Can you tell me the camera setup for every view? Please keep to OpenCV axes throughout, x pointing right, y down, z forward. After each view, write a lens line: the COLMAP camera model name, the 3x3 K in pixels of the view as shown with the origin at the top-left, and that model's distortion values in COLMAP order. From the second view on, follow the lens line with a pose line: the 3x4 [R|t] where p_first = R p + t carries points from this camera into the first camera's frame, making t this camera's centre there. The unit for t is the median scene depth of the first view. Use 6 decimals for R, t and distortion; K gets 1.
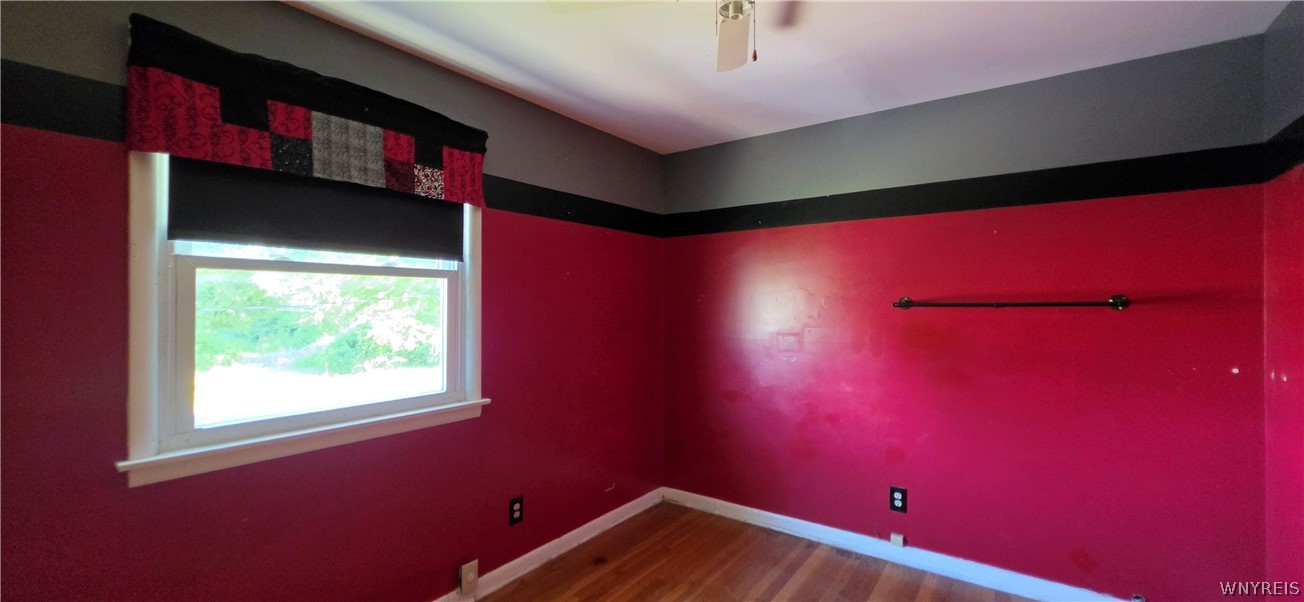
lens RADIAL K [[526.4, 0, 654.3], [0, 526.4, 296.9], [0, 0, 1]] dist [0.001617, -0.000077]
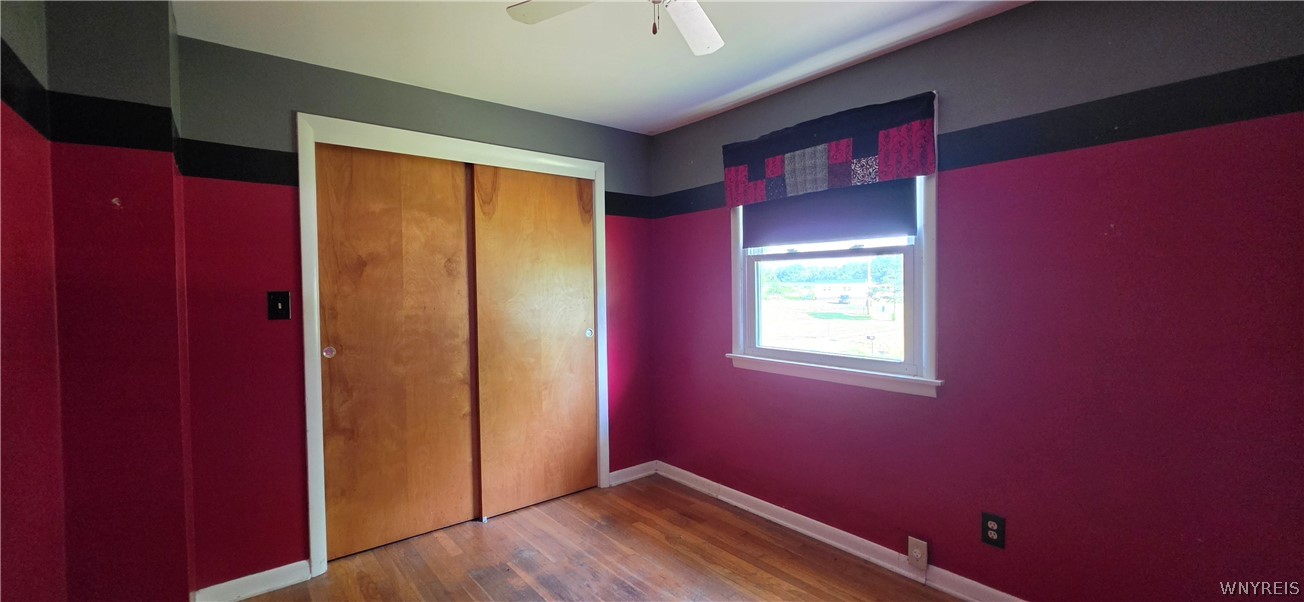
lens RADIAL K [[526.4, 0, 651.1], [0, 526.4, 301.0], [0, 0, 1]] dist [0.001617, -0.000077]
pose [[-0.258944, 0.025318, -0.965560, 0.745256], [0.016552, 0.999626, 0.021773, 0.027548], [0.965750, -0.010344, -0.259267, 0.799773]]
